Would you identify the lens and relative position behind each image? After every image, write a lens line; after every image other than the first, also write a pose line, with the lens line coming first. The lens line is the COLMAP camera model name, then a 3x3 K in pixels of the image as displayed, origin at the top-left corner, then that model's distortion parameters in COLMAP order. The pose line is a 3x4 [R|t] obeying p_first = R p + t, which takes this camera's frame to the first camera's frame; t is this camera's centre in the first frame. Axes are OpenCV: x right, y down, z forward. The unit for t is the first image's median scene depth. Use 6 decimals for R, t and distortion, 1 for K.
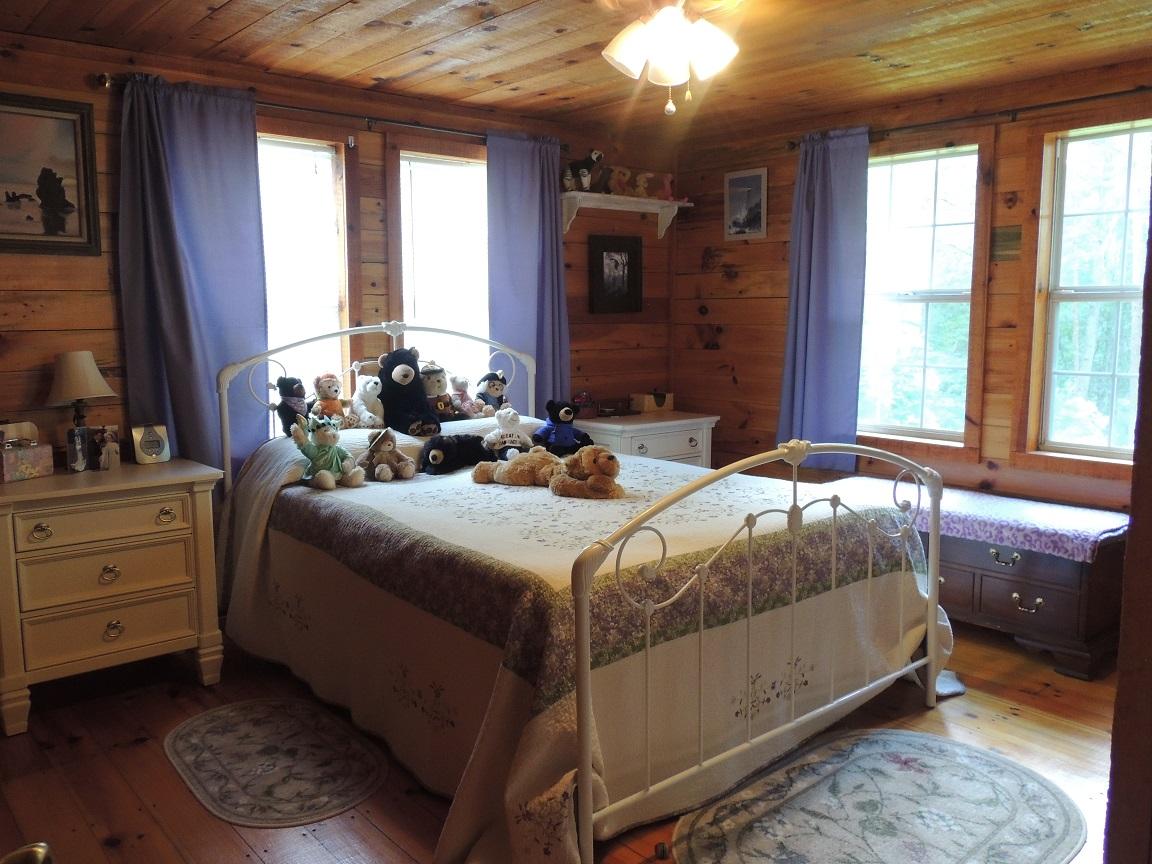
lens RADIAL K [[919.1, 0, 565.6], [0, 919.1, 432.9], [0, 0, 1]] dist [-0.003391, -0.005430]
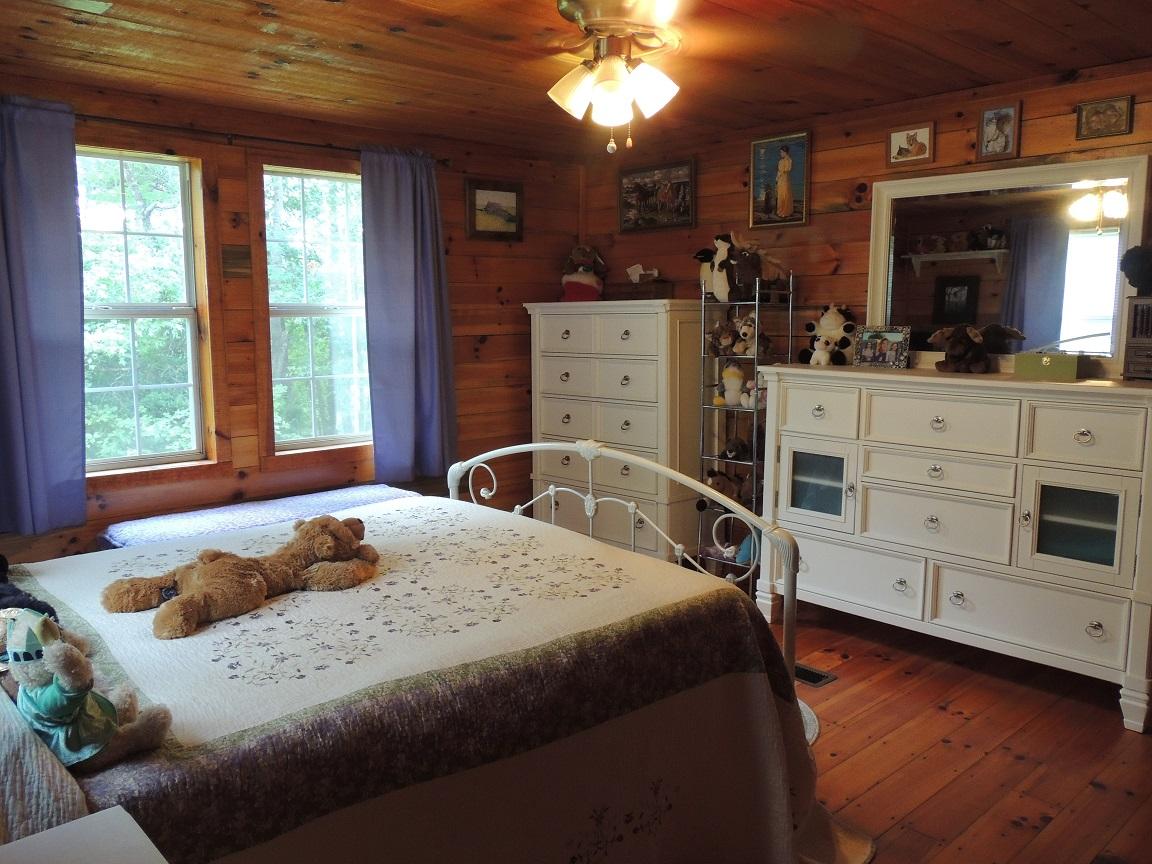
lens RADIAL K [[919.1, 0, 565.6], [0, 919.1, 432.1], [0, 0, 1]] dist [-0.003391, -0.005430]
pose [[-0.039948, -0.122813, 0.991625, -0.587698], [0.139078, 0.982074, 0.127233, -0.095958], [-0.989475, 0.142996, -0.022152, 0.675065]]
